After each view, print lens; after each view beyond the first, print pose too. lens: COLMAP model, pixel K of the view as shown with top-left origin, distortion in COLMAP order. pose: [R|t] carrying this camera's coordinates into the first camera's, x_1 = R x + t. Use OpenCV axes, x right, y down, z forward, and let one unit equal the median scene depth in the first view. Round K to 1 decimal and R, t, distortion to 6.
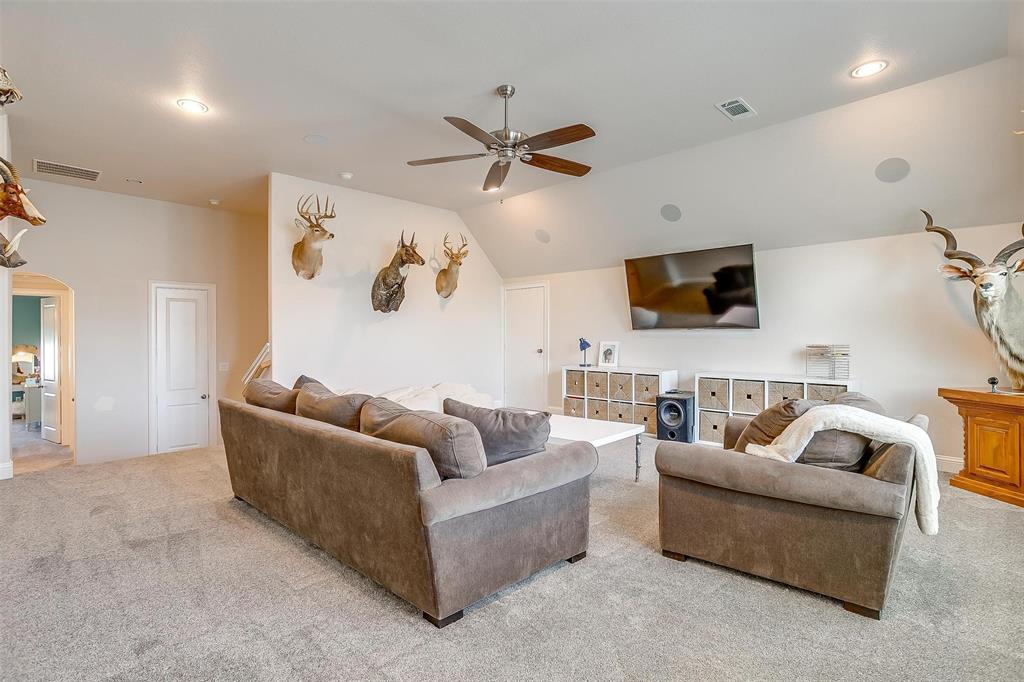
lens RADIAL K [[498.2, 0, 516.8], [0, 498.2, 339.1], [0, 0, 1]] dist [-0.022515, 0.000174]
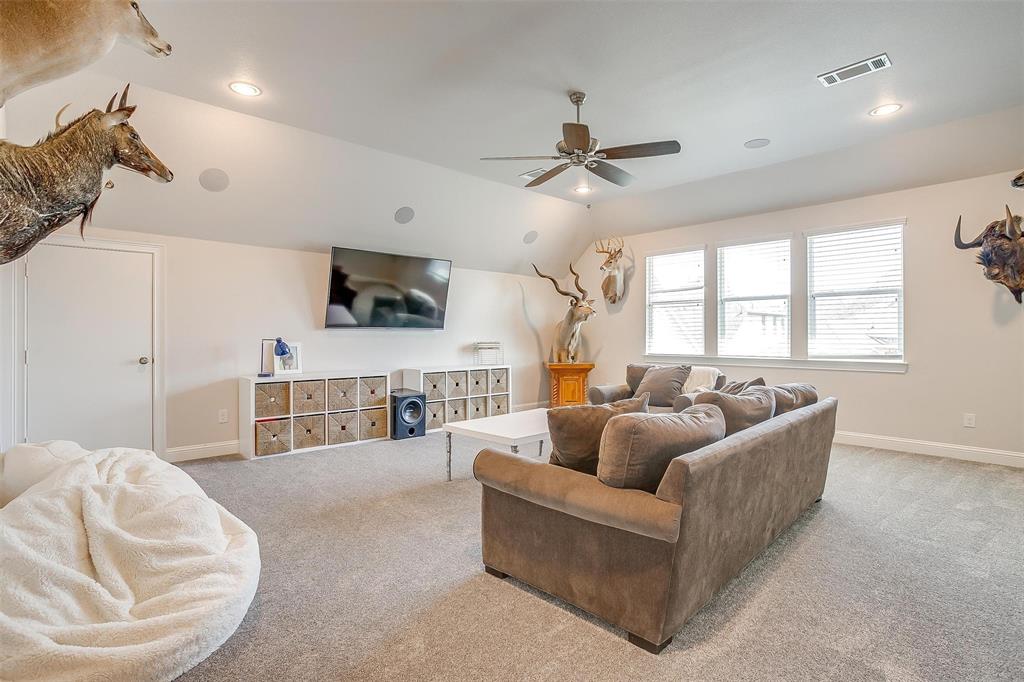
lens RADIAL K [[498.2, 0, 516.6], [0, 498.2, 337.3], [0, 0, 1]] dist [-0.022515, 0.000174]
pose [[0.053754, -0.000207, 0.998554, -0.633579], [0.006530, 0.999979, -0.000144, -0.000945], [-0.998533, 0.006528, 0.053754, 0.650526]]
